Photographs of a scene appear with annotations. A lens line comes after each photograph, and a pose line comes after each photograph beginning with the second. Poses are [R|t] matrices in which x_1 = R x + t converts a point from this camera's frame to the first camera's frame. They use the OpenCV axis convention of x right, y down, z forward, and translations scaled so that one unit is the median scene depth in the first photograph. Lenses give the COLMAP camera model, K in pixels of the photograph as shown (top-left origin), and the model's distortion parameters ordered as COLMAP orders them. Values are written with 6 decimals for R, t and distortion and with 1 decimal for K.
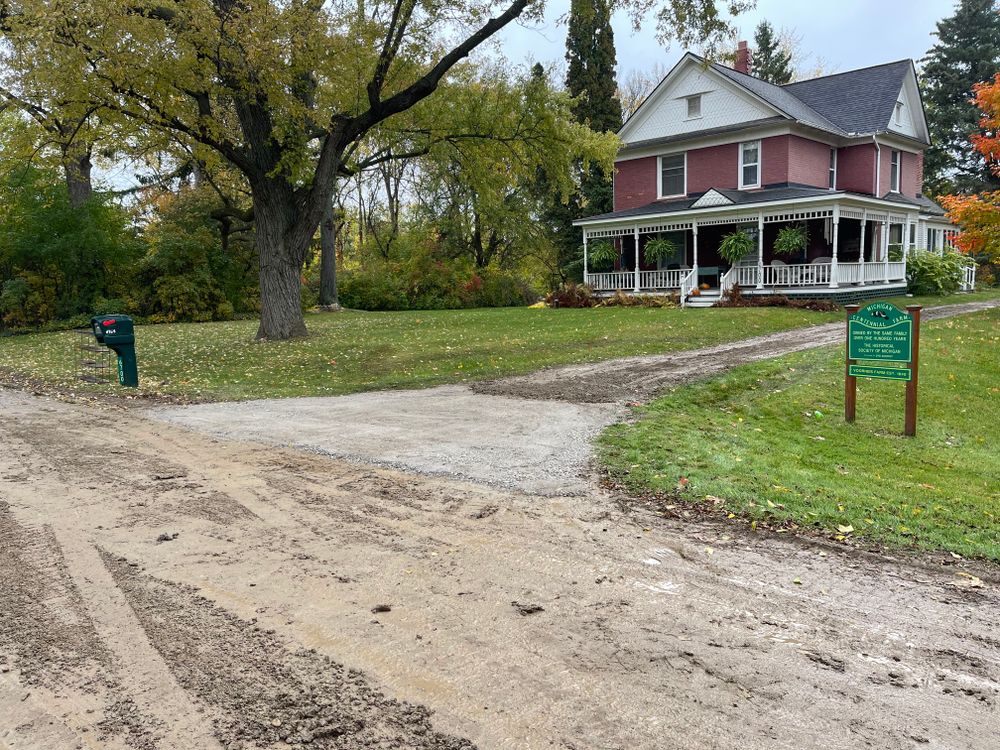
lens RADIAL K [[763.2, 0, 499.2], [0, 763.2, 376.7], [0, 0, 1]] dist [0.015254, 0.001702]
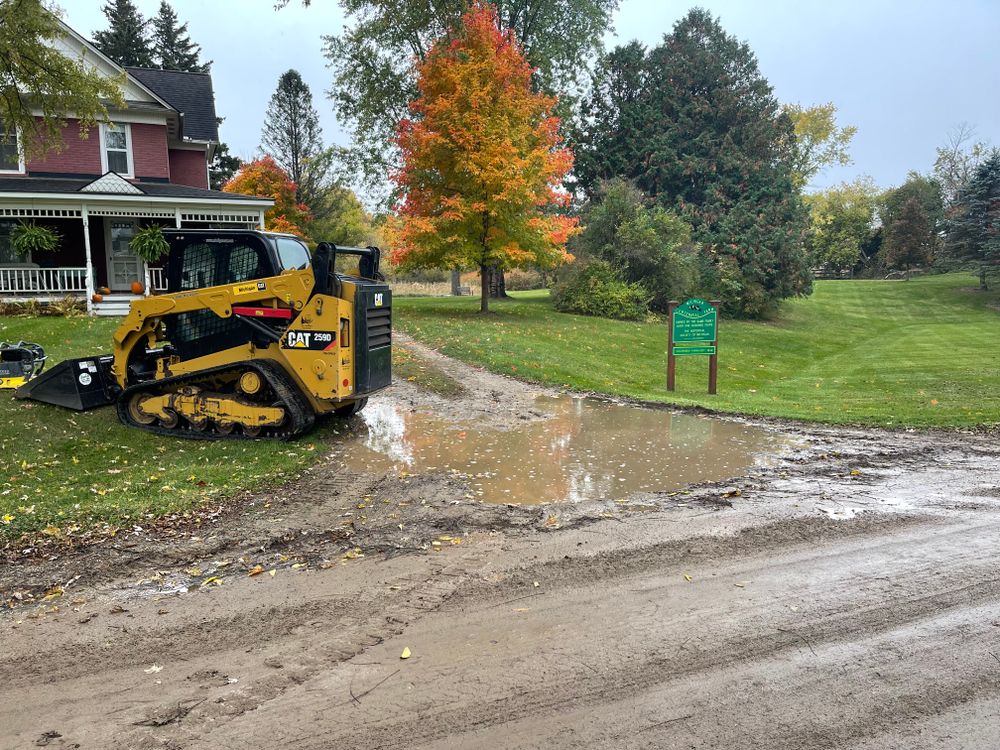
lens RADIAL K [[763.2, 0, 499.0], [0, 763.2, 373.6], [0, 0, 1]] dist [0.015254, 0.001702]
pose [[0.376654, -0.081706, 0.922743, -0.349090], [0.102829, 0.993634, 0.046010, -0.024763], [-0.920629, 0.077555, 0.382659, 0.316791]]
